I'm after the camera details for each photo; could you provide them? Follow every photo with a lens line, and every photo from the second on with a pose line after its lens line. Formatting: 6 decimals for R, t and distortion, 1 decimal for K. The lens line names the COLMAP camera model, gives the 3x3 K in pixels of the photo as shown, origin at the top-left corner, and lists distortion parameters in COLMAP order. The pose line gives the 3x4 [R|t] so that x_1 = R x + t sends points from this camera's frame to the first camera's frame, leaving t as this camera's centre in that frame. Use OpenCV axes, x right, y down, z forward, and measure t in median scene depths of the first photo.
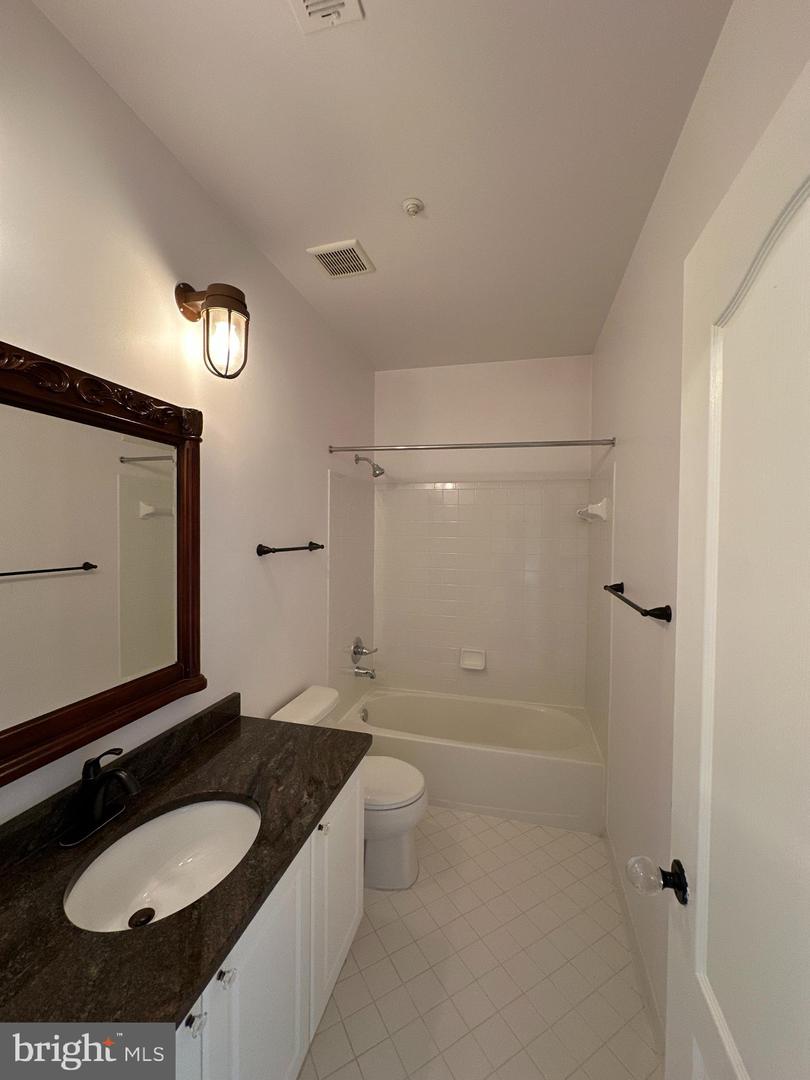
lens RADIAL K [[432.7, 0, 404.2], [0, 432.7, 534.6], [0, 0, 1]] dist [-0.006035, 0.000906]
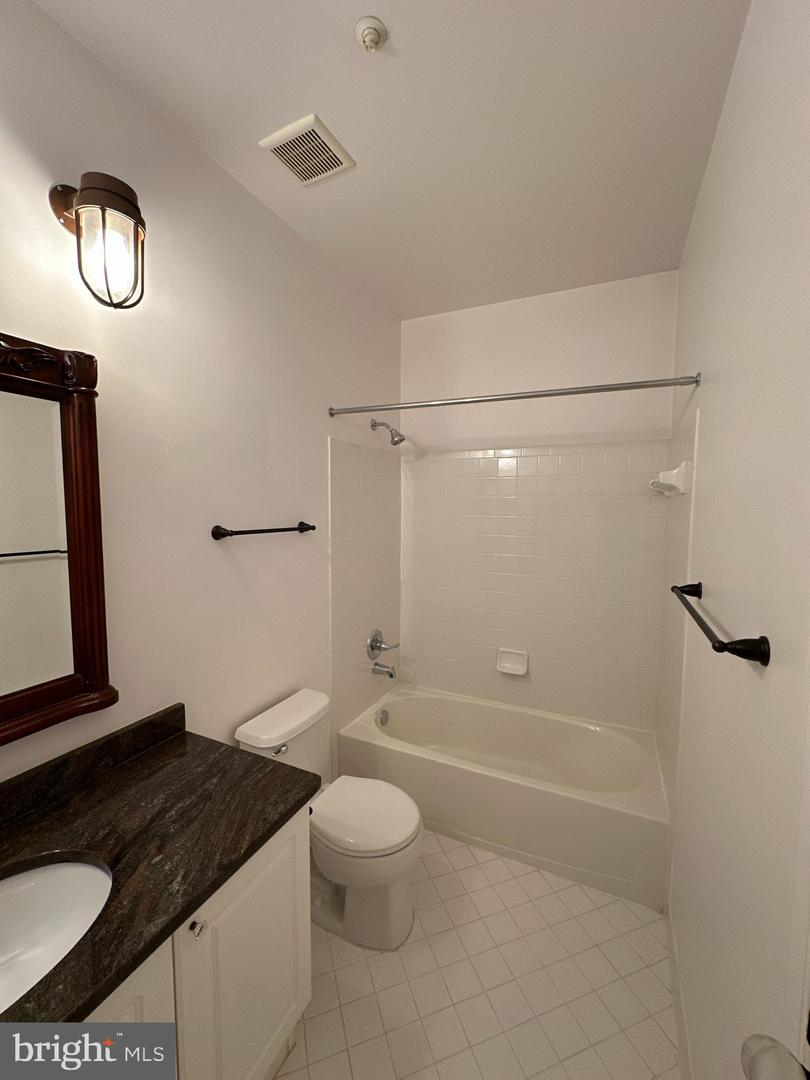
lens RADIAL K [[432.7, 0, 405.7], [0, 432.7, 535.9], [0, 0, 1]] dist [-0.006035, 0.000906]
pose [[0.983337, 0.007395, -0.181643, 0.174218], [0.002699, 0.998468, 0.055259, -0.002898], [0.181773, -0.054828, 0.981811, 0.253538]]
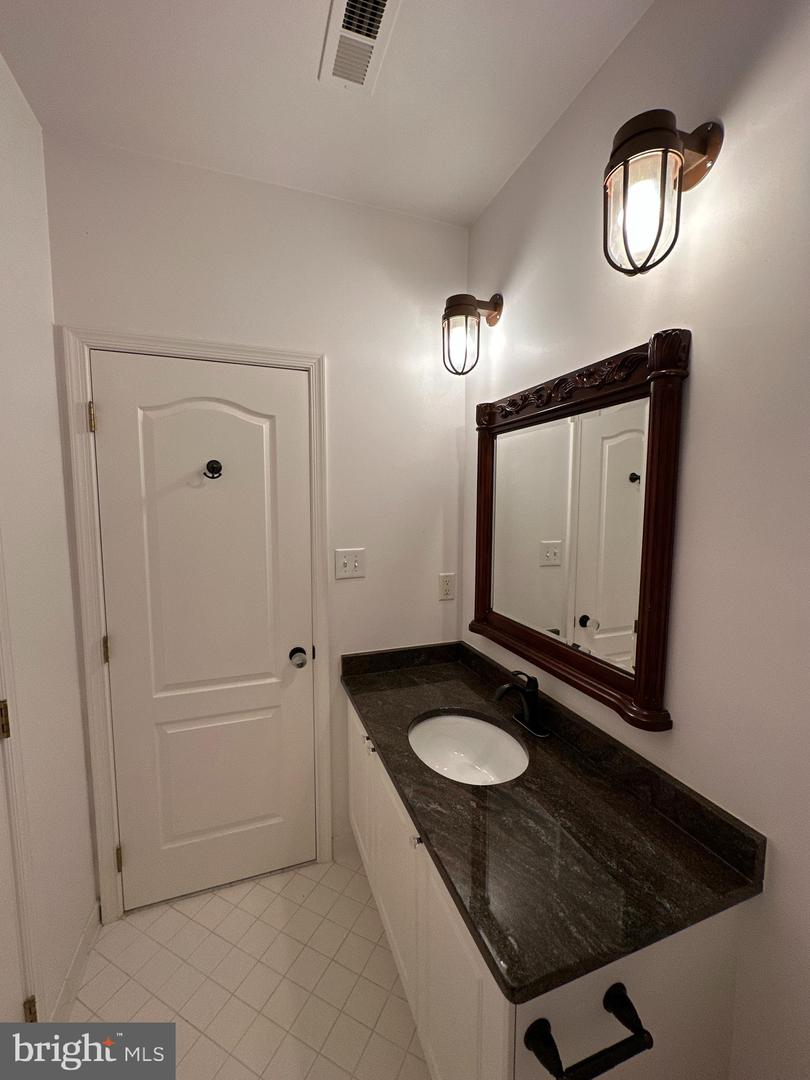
lens RADIAL K [[432.7, 0, 406.5], [0, 432.7, 542.6], [0, 0, 1]] dist [-0.006035, 0.000906]
pose [[-0.823314, 0.049623, -0.565412, 0.193645], [-0.011091, 0.994574, 0.103439, -0.017936], [0.567477, 0.091434, -0.818296, 1.051097]]
